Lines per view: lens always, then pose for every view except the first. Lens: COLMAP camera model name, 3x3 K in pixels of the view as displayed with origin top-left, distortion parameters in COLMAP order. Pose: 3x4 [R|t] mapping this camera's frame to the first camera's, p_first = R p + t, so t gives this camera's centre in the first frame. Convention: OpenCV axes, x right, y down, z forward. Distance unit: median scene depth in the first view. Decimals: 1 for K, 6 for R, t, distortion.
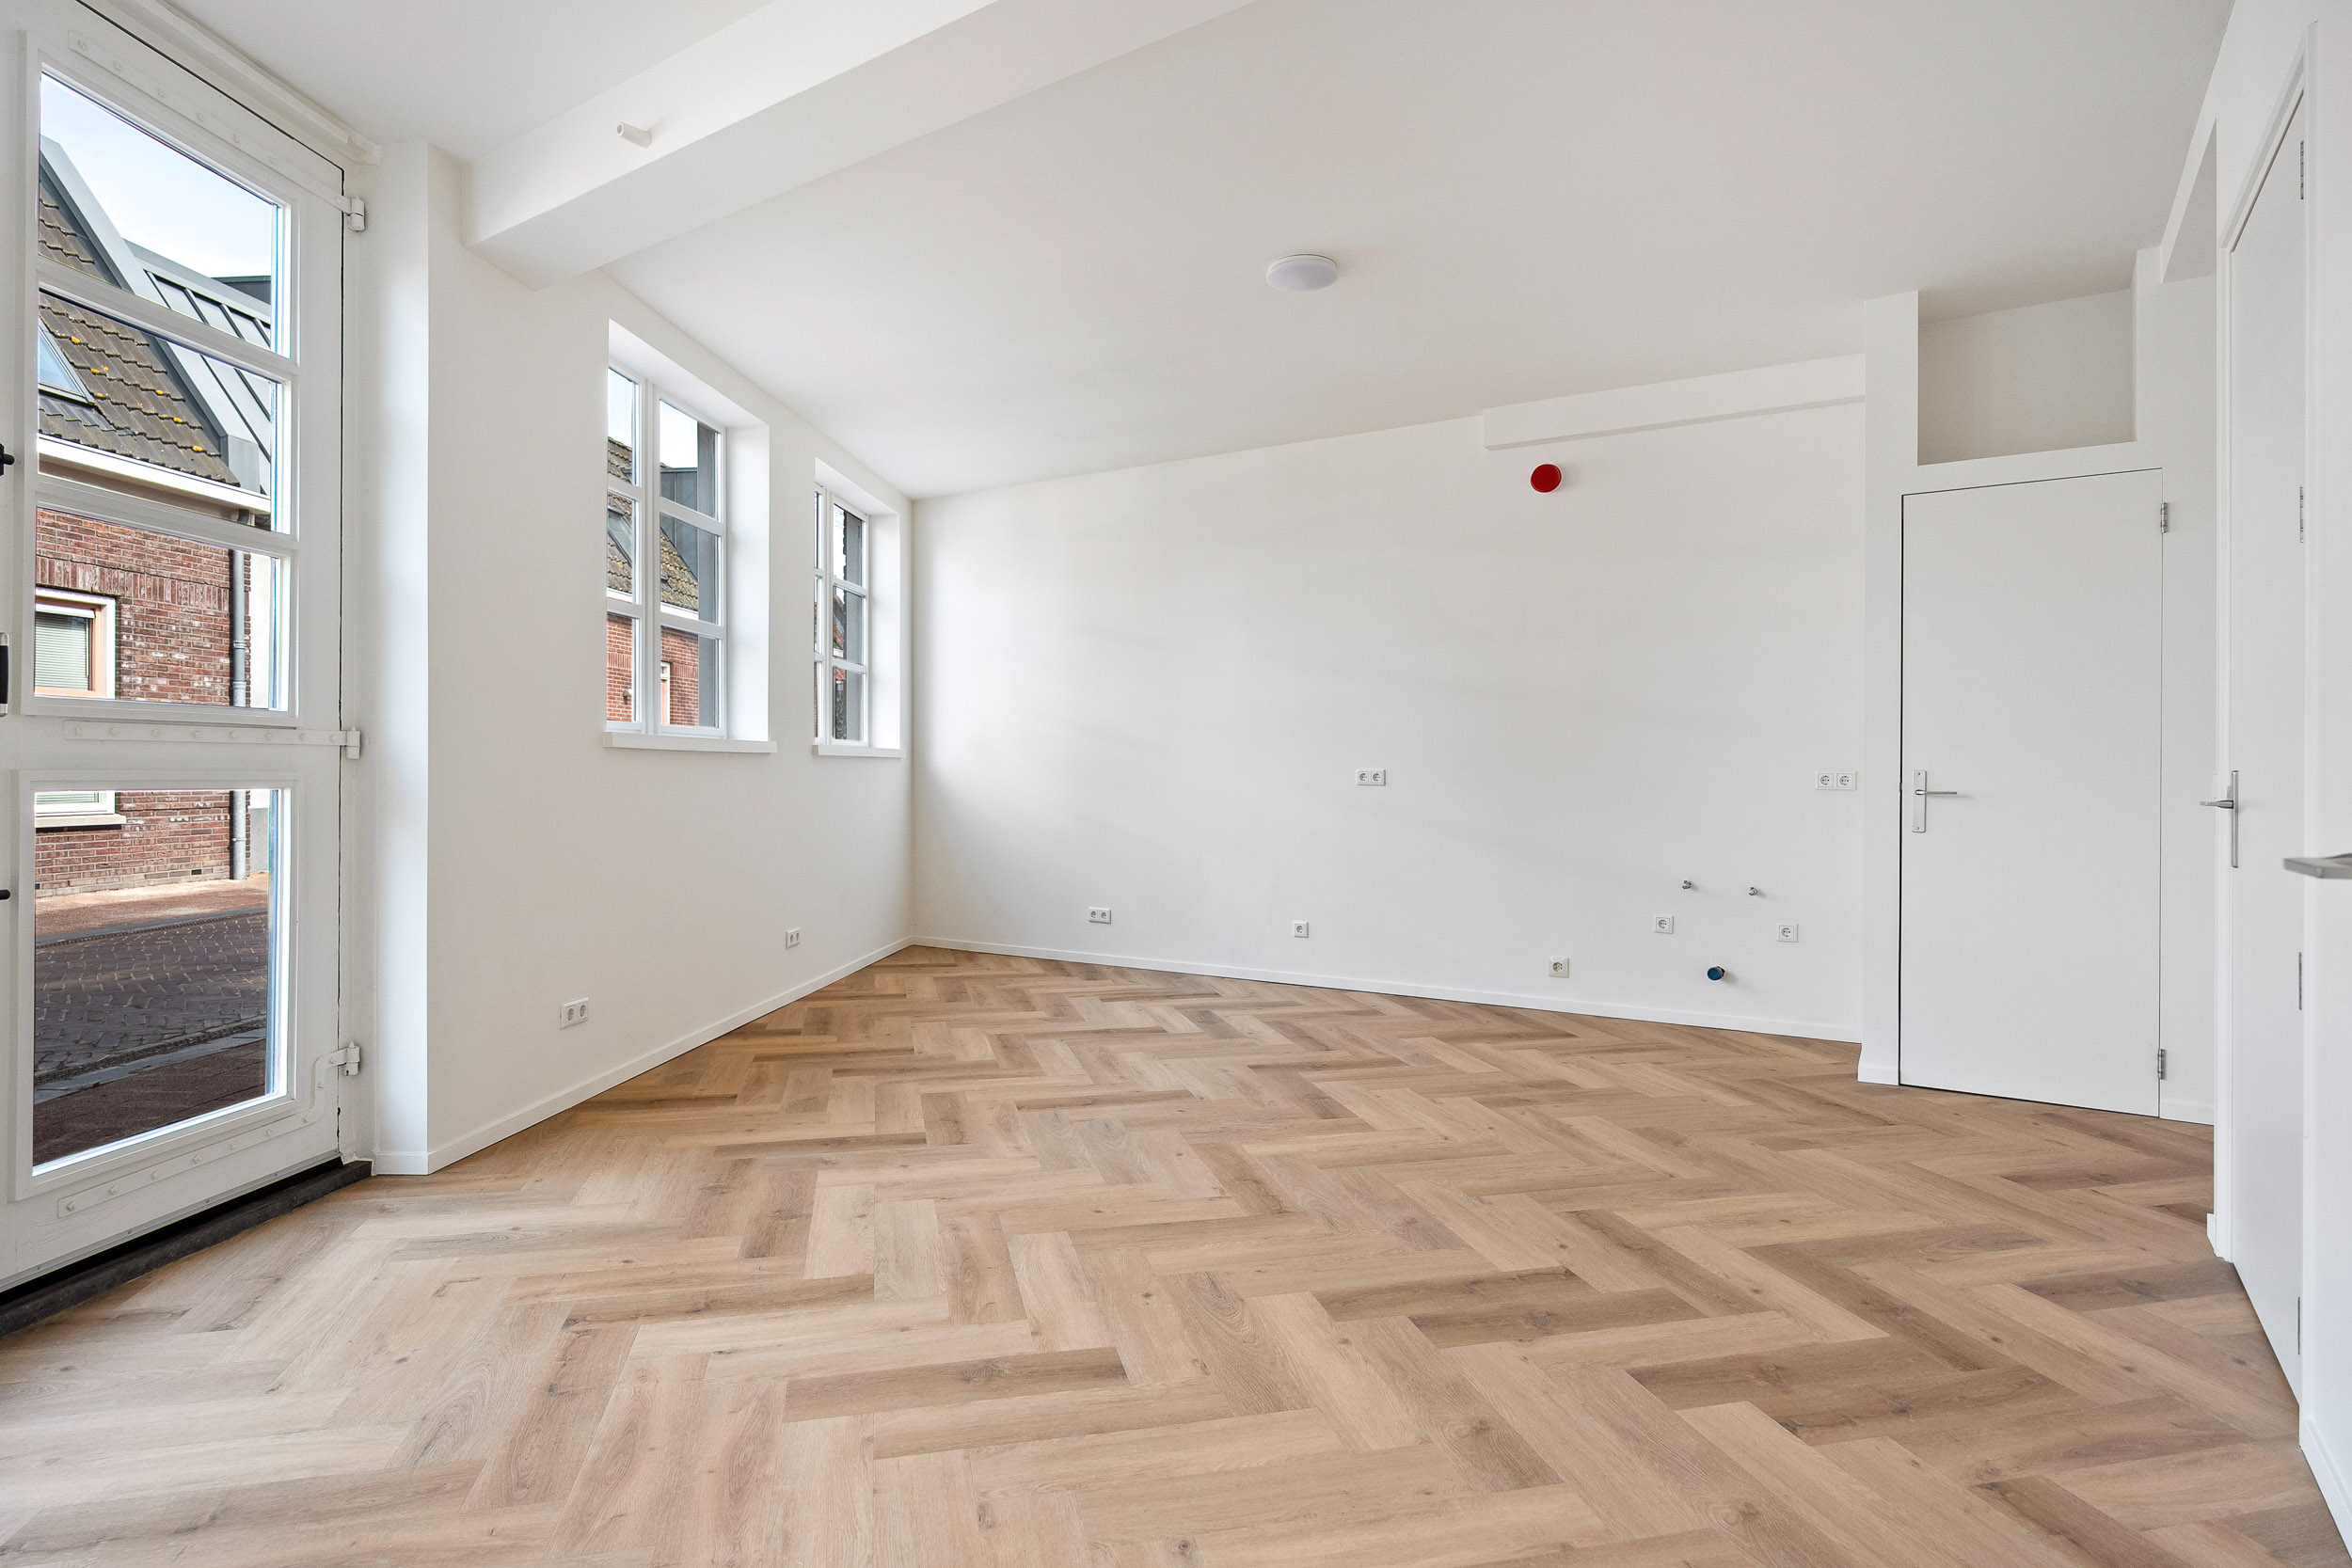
lens RADIAL K [[1281.5, 0, 1183.5], [0, 1281.5, 775.7], [0, 0, 1]] dist [0.002812, 0.000158]
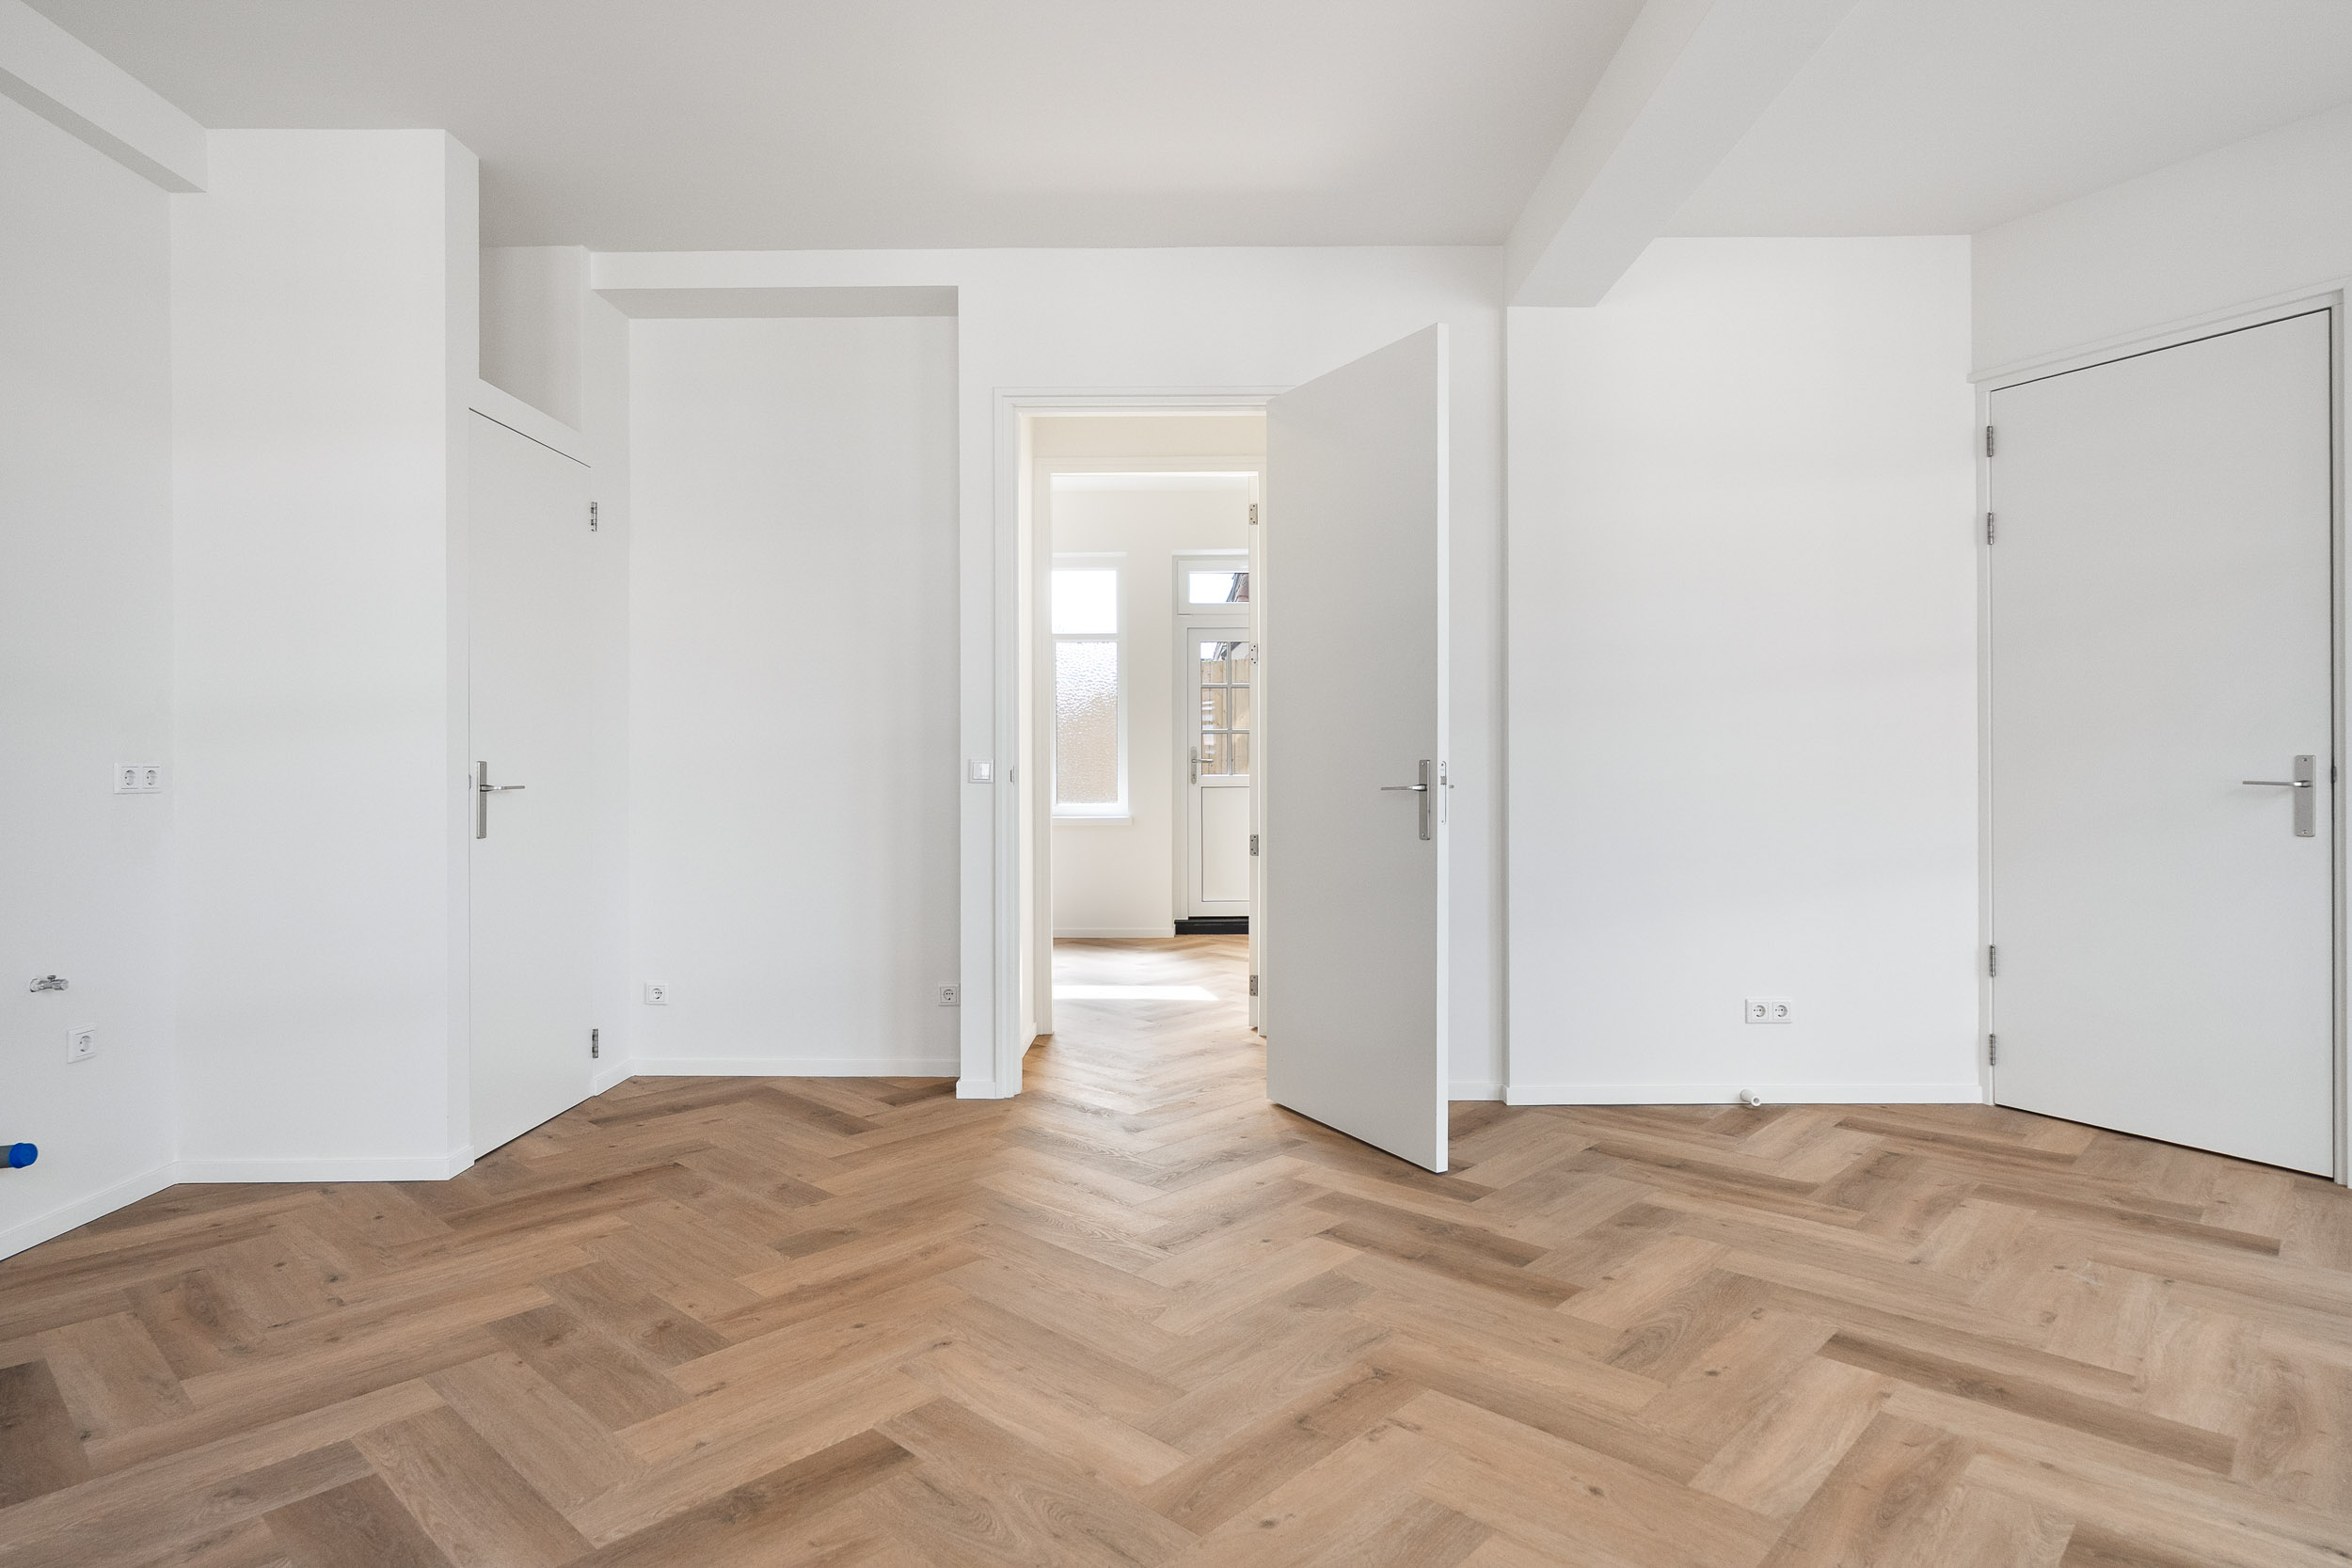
lens RADIAL K [[1281.5, 0, 1186.2], [0, 1281.5, 772.2], [0, 0, 1]] dist [0.002812, 0.000158]
pose [[-0.551955, -0.008228, 0.833833, -0.565927], [0.003117, 0.999924, 0.011930, -0.008969], [-0.833868, 0.009184, -0.551888, 1.825652]]
